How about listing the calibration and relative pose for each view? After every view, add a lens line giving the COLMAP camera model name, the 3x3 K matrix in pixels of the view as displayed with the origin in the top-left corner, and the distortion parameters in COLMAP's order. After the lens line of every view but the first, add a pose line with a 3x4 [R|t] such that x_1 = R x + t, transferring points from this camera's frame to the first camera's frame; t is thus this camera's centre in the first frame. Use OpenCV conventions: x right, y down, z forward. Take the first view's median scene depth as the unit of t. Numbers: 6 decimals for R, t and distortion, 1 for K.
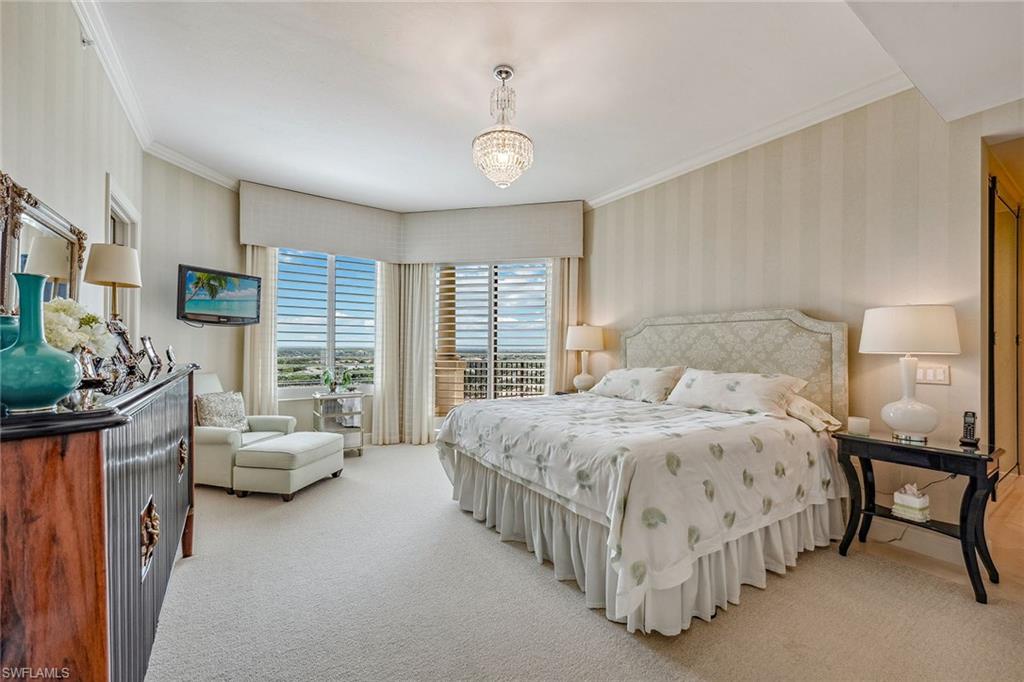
lens RADIAL K [[403.6, 0, 515.8], [0, 403.6, 343.4], [0, 0, 1]] dist [0.018811, 0.000062]
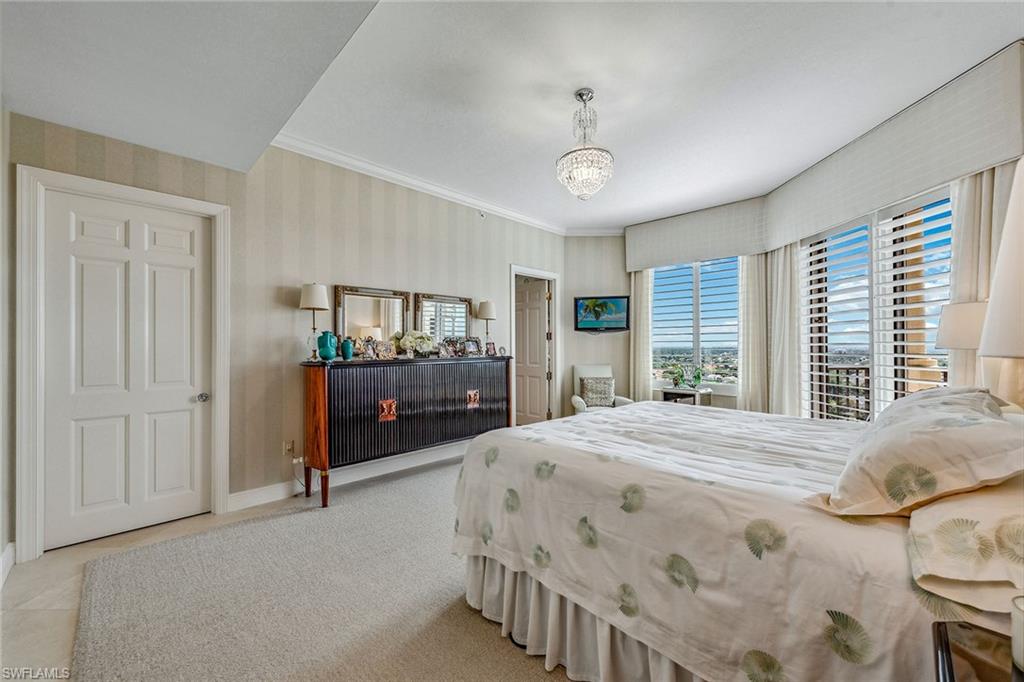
lens RADIAL K [[403.6, 0, 515.8], [0, 403.6, 343.4], [0, 0, 1]] dist [0.018811, 0.000062]
pose [[0.184185, -0.013016, -0.982805, 0.581327], [0.010962, 0.999877, -0.011188, 0.007592], [0.982830, -0.008713, 0.184305, 0.356496]]
